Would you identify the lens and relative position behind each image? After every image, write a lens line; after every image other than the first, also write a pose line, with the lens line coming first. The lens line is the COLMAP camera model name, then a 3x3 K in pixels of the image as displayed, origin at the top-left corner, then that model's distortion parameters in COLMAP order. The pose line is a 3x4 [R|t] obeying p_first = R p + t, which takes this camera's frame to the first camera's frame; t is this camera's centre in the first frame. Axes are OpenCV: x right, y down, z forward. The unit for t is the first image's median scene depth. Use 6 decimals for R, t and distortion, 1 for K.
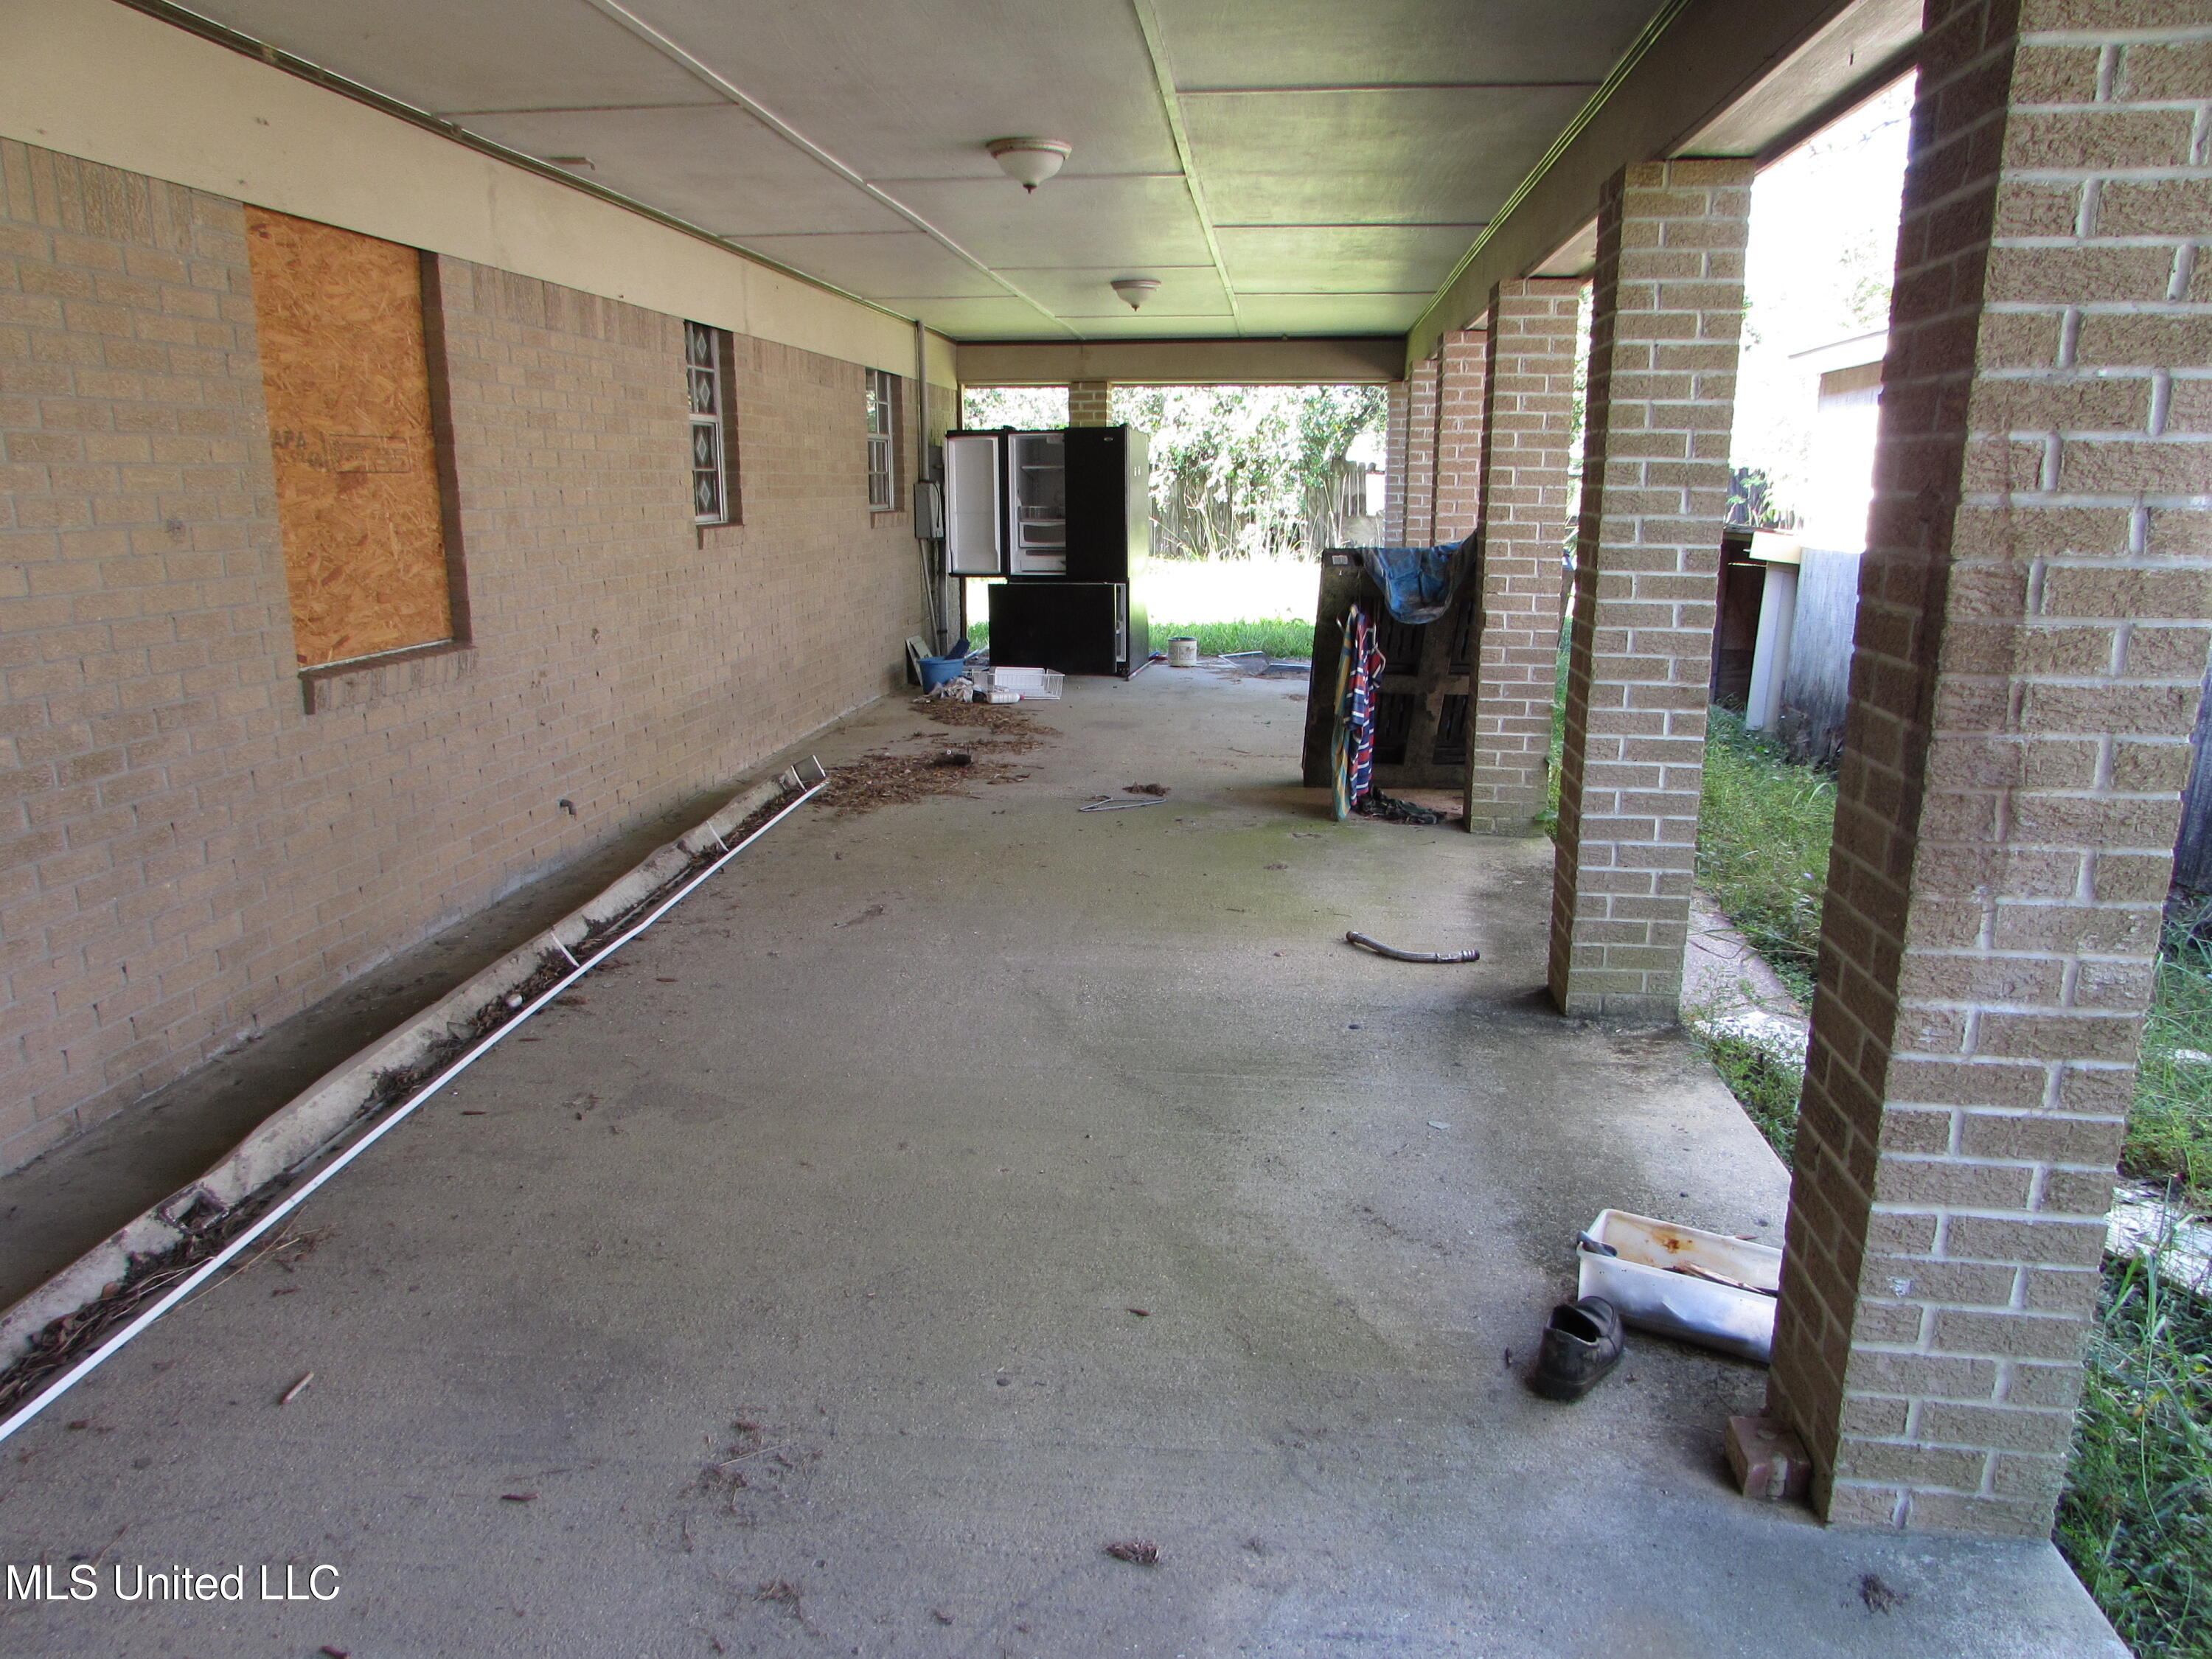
lens RADIAL K [[1548.6, 0, 1102.8], [0, 1548.6, 832.3], [0, 0, 1]] dist [0.009689, 0.004351]
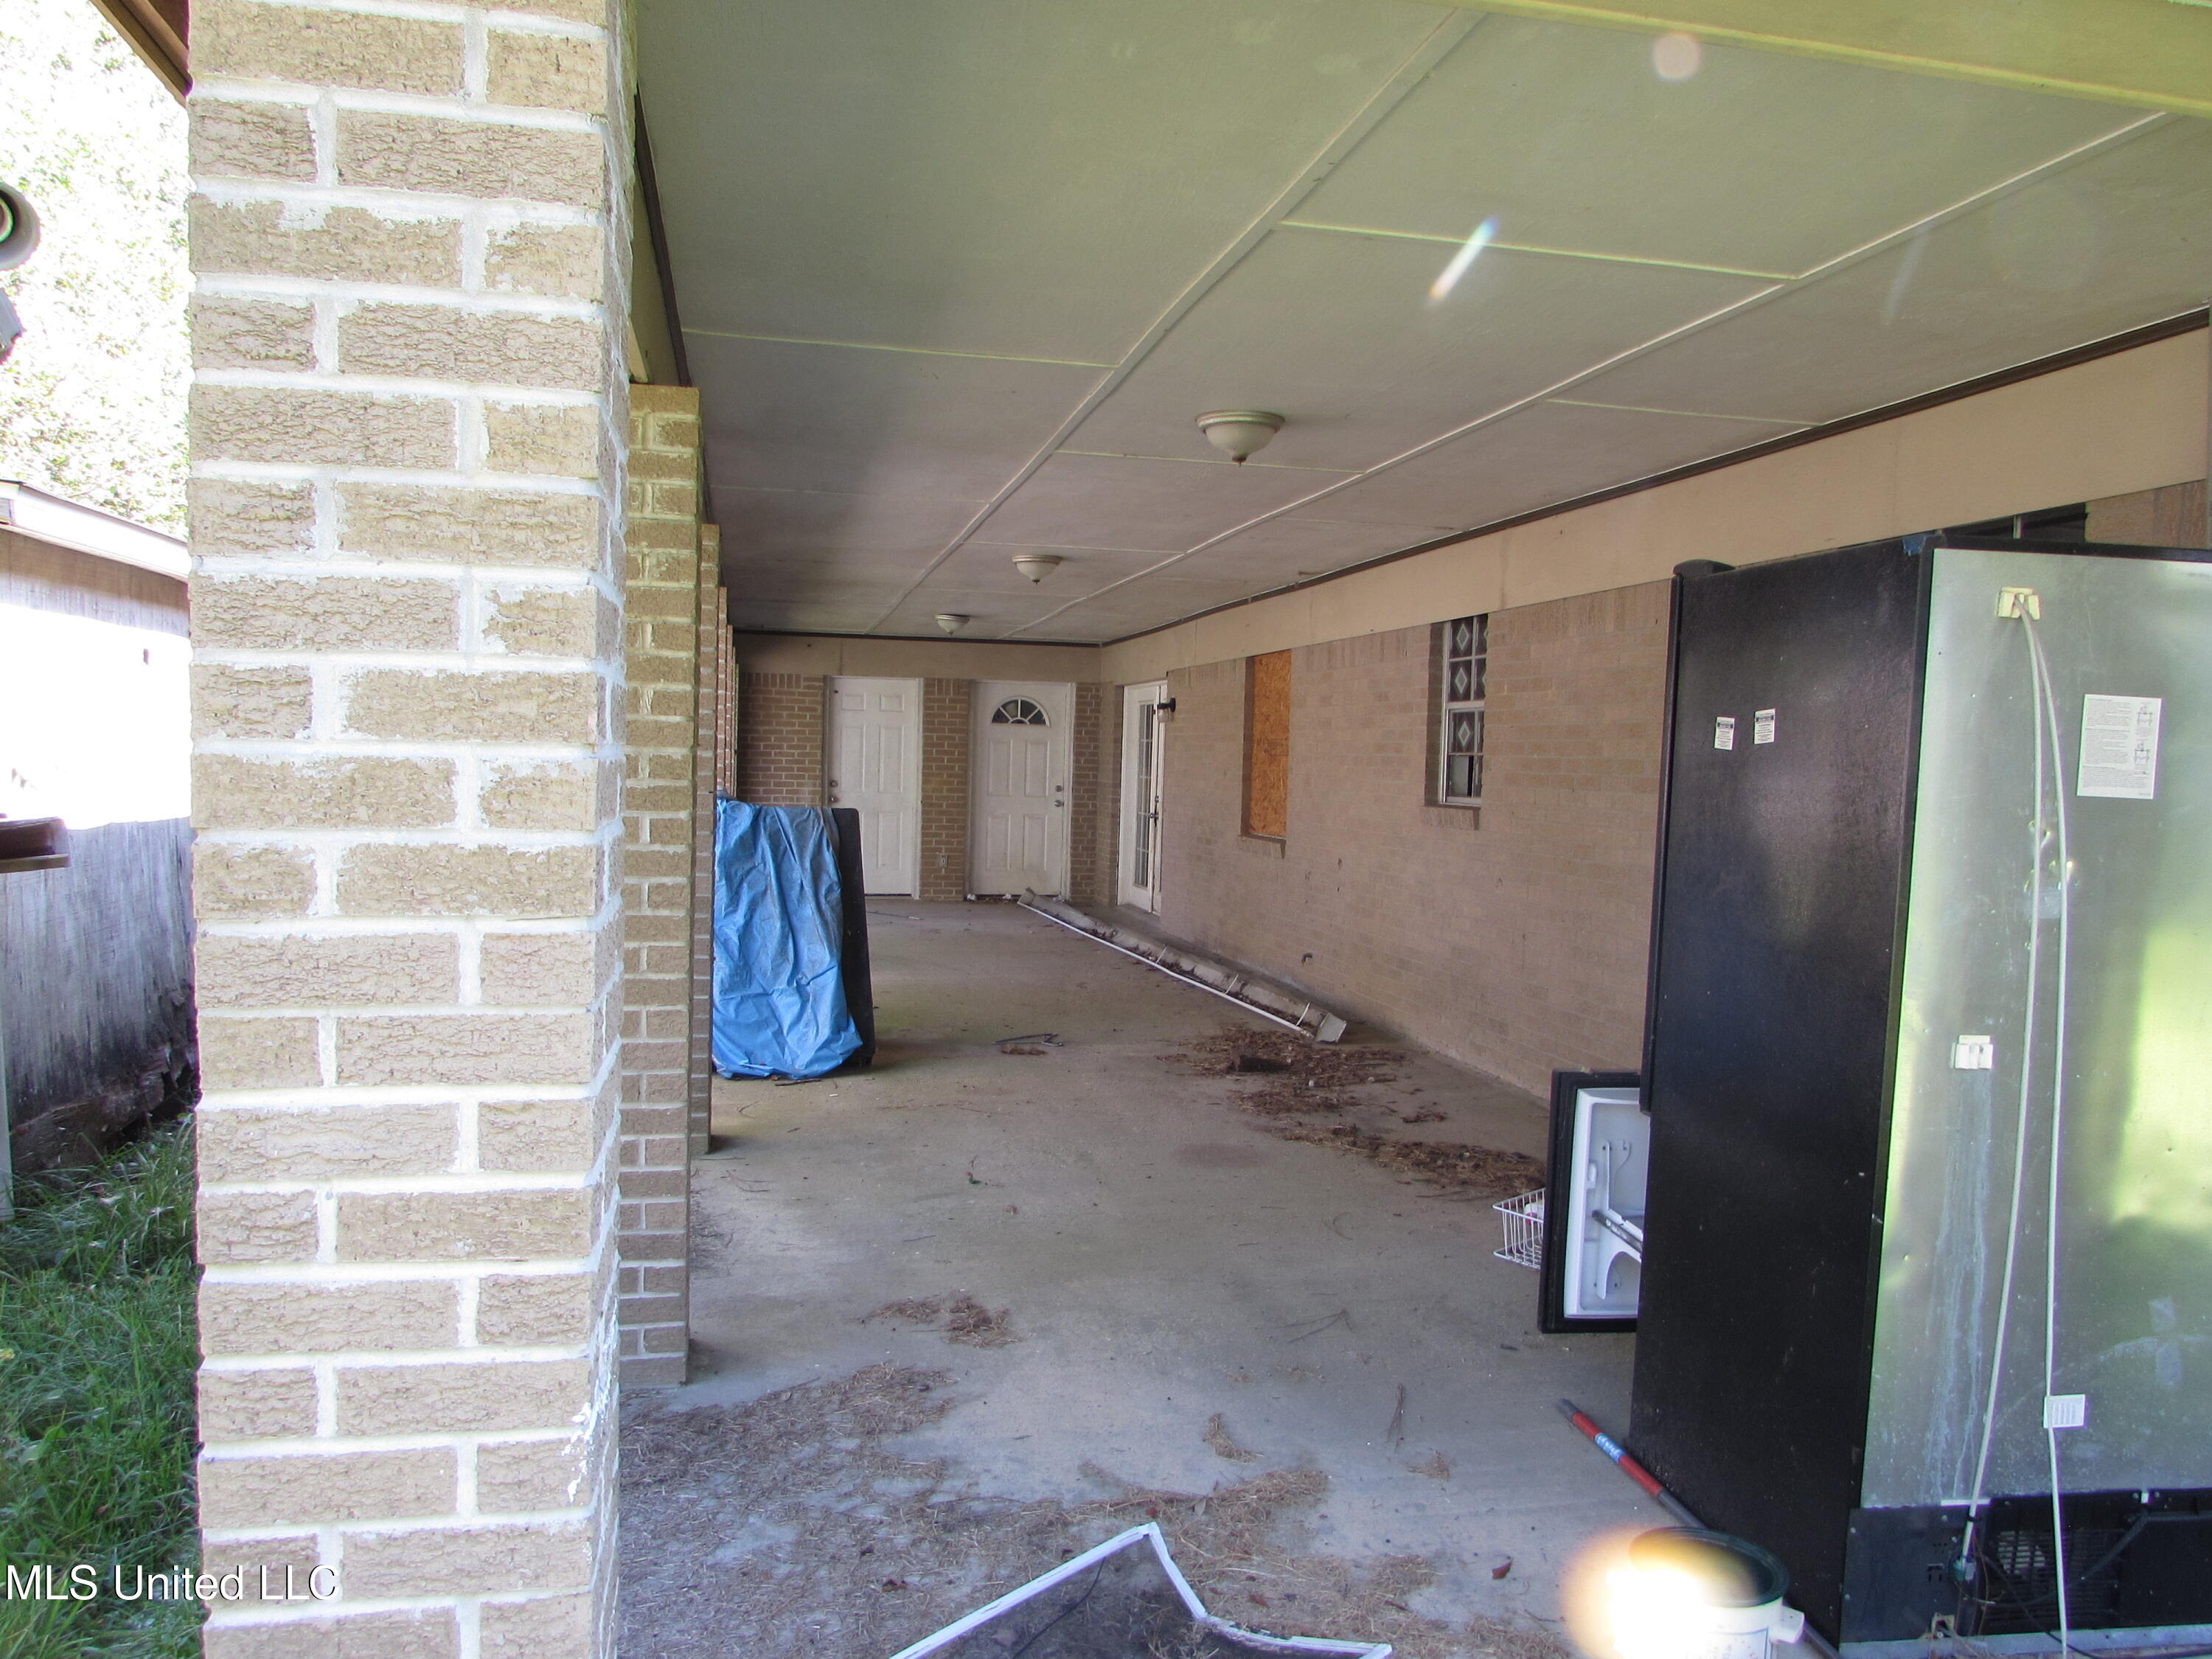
lens RADIAL K [[1548.6, 0, 1102.5], [0, 1548.6, 834.8], [0, 0, 1]] dist [0.009689, 0.004351]
pose [[-0.943585, -0.016108, -0.330738, 0.401166], [-0.107019, 0.960047, 0.258565, -0.561043], [0.313359, 0.279374, -0.907610, 2.481358]]
